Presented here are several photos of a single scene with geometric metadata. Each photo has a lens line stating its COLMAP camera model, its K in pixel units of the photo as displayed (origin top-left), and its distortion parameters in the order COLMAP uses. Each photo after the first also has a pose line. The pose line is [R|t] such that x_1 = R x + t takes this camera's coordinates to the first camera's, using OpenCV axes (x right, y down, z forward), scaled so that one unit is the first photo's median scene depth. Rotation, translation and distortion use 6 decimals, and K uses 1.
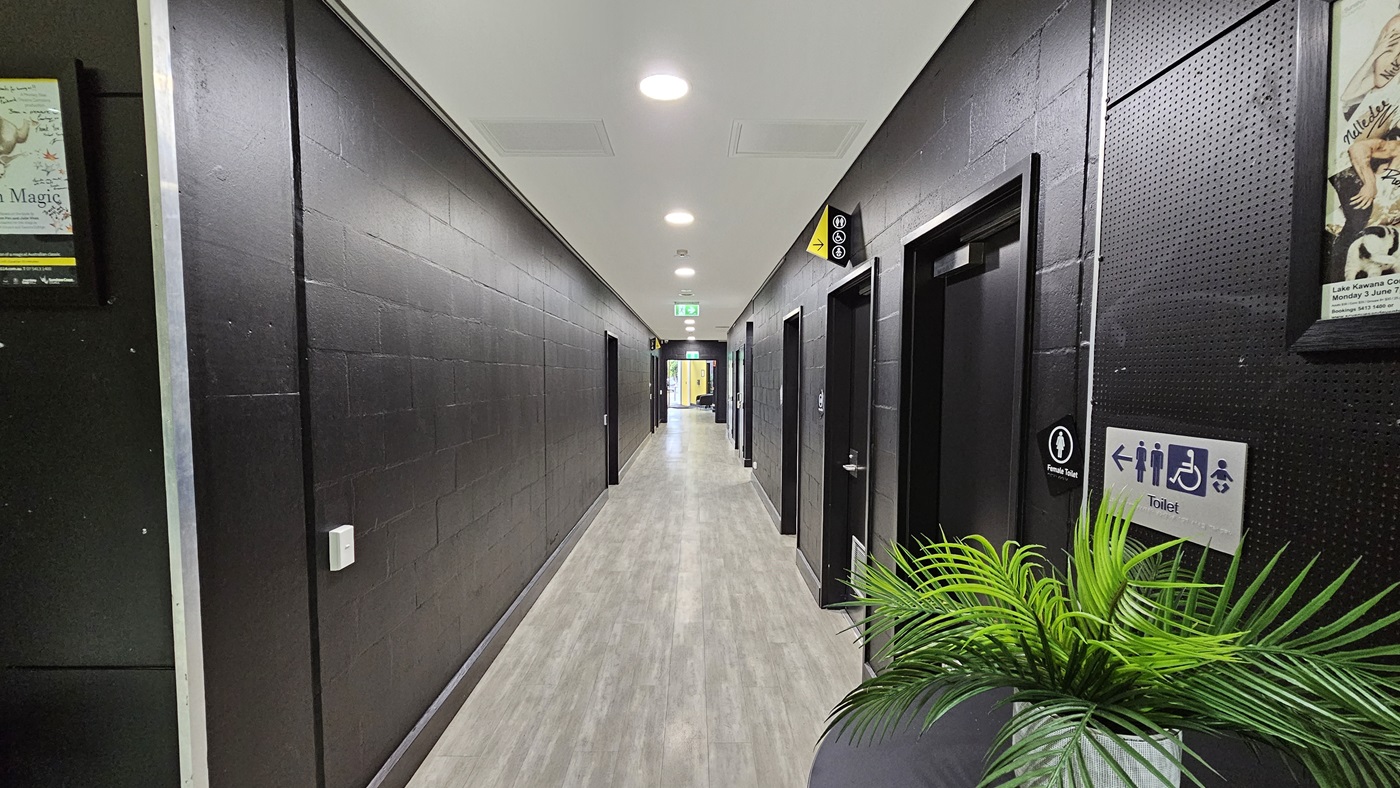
lens RADIAL K [[580.7, 0, 701.8], [0, 580.7, 414.2], [0, 0, 1]] dist [-0.000261, 0.000316]
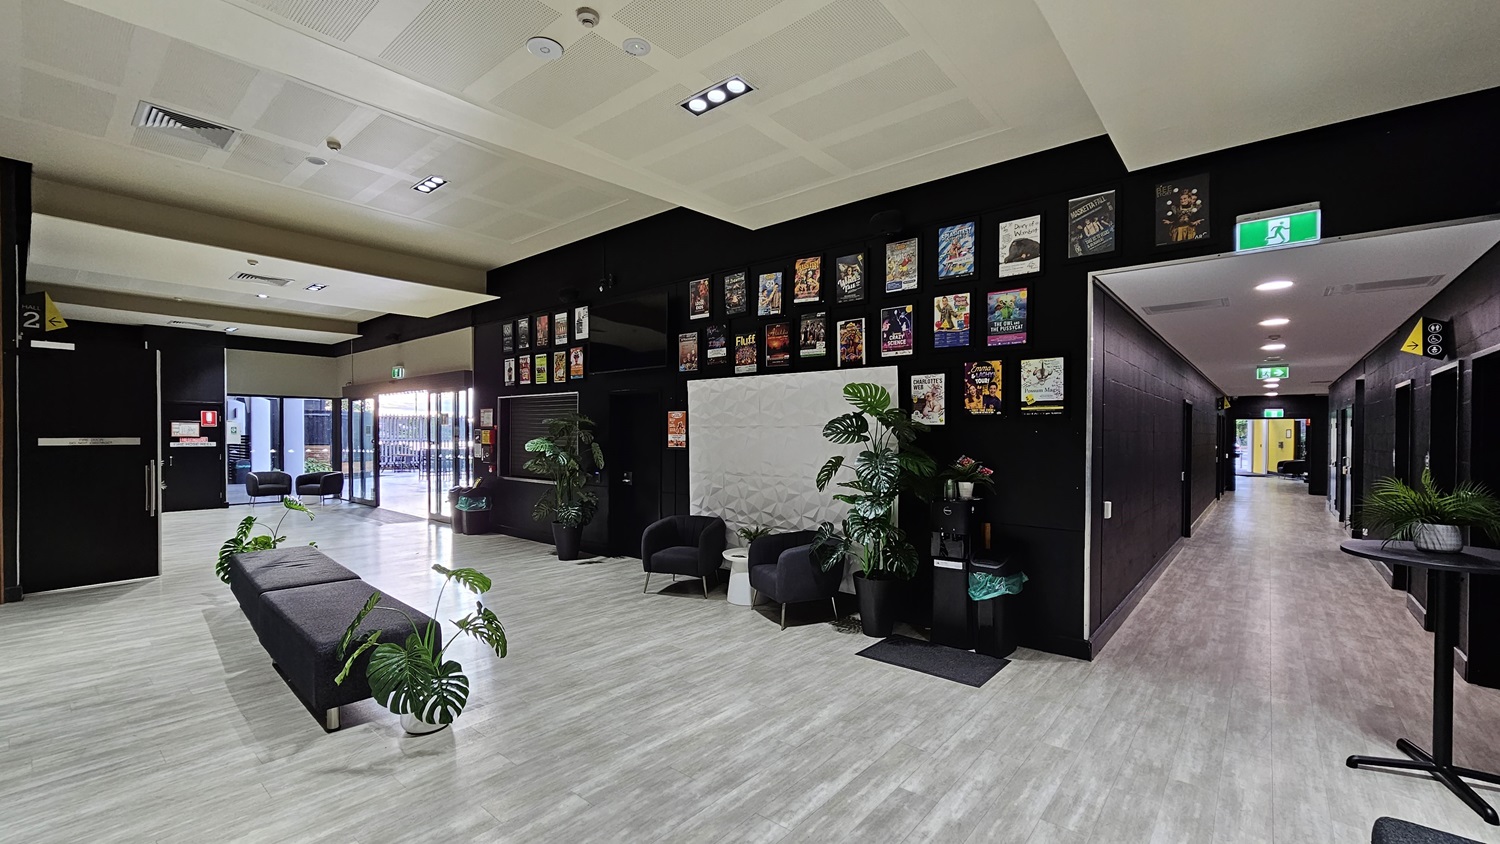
lens RADIAL K [[622.2, 0, 752.0], [0, 622.2, 443.7], [0, 0, 1]] dist [-0.000261, 0.000316]
pose [[0.760687, 0.007751, -0.649073, -0.009615], [-0.042923, 0.998341, -0.038382, 0.019507], [0.647698, 0.057057, 0.759757, -0.339762]]
